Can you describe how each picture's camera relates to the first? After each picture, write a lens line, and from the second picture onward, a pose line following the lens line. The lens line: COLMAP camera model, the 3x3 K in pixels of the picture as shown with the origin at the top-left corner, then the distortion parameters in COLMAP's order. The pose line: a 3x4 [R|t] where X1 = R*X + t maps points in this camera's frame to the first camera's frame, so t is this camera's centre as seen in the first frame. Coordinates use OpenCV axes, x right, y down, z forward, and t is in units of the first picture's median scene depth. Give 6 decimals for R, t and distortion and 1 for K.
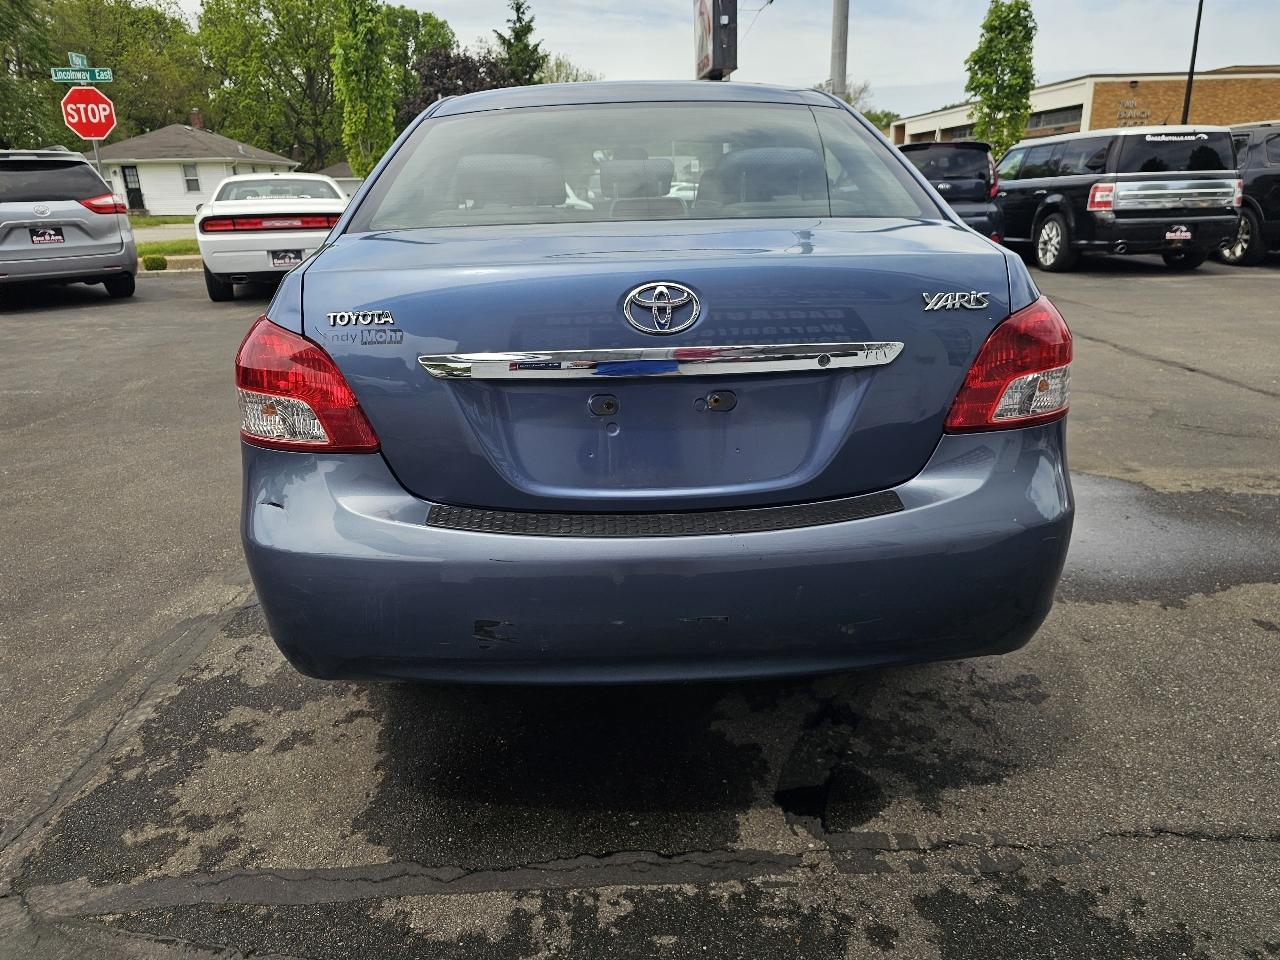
lens RADIAL K [[878.7, 0, 637.0], [0, 878.7, 478.2], [0, 0, 1]] dist [0.040078, -0.034413]
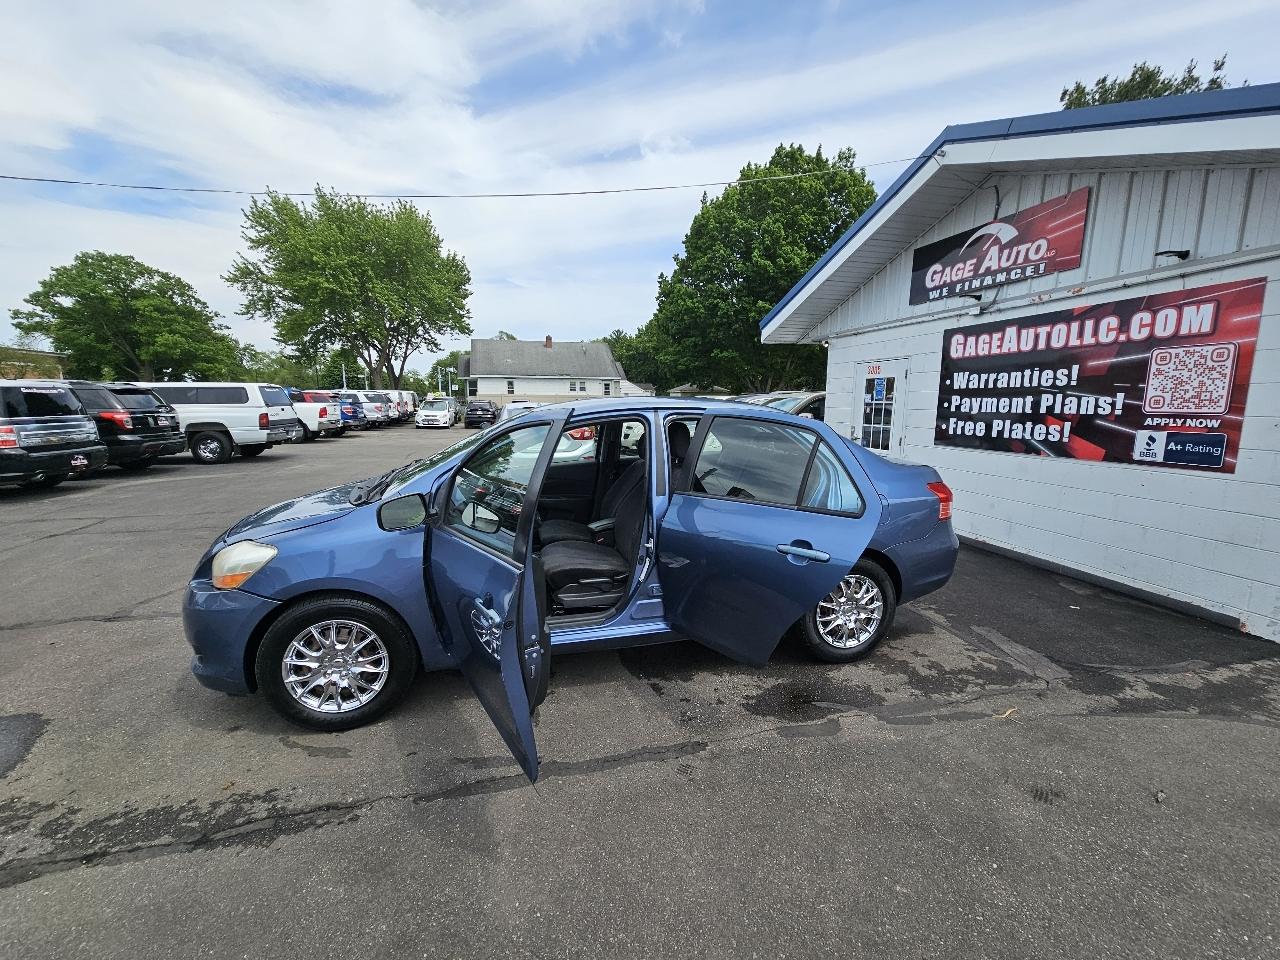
lens RADIAL K [[517.4, 0, 638.9], [0, 517.4, 483.6], [0, 0, 1]] dist [0.000092, 0.000259]
pose [[-0.206157, -0.131433, 0.969652, -1.687780], [0.306479, 0.932406, 0.191545, -0.735567], [-0.929284, 0.336667, -0.151941, 1.908264]]
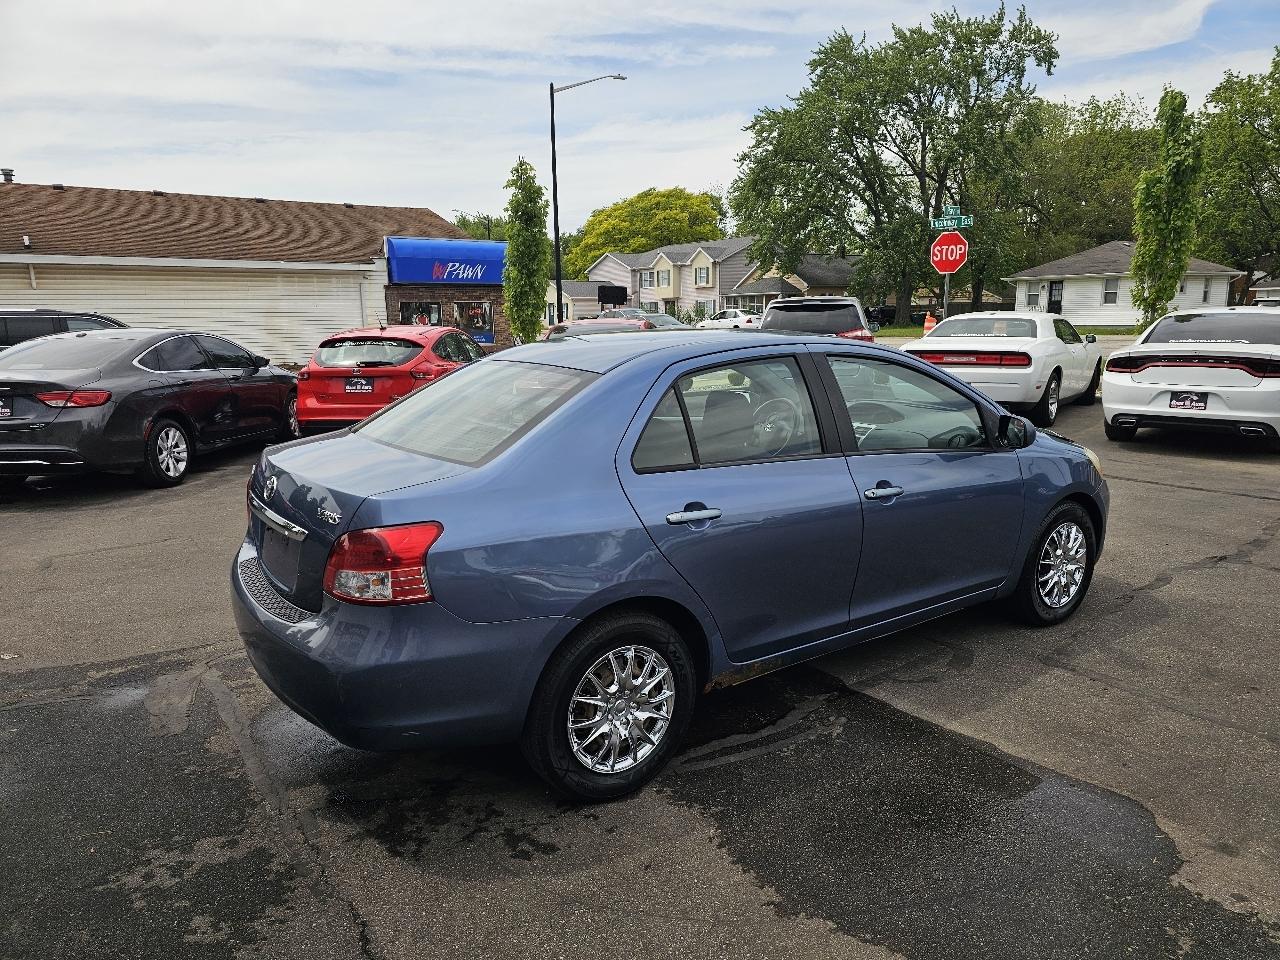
lens RADIAL K [[853.6, 0, 633.2], [0, 853.6, 482.8], [0, 0, 1]] dist [0.061168, -0.053107]
pose [[0.544552, 0.178201, -0.819577, 1.557774], [-0.258577, 0.965240, 0.038066, -0.366119], [0.797873, 0.191195, 0.571703, 0.379004]]
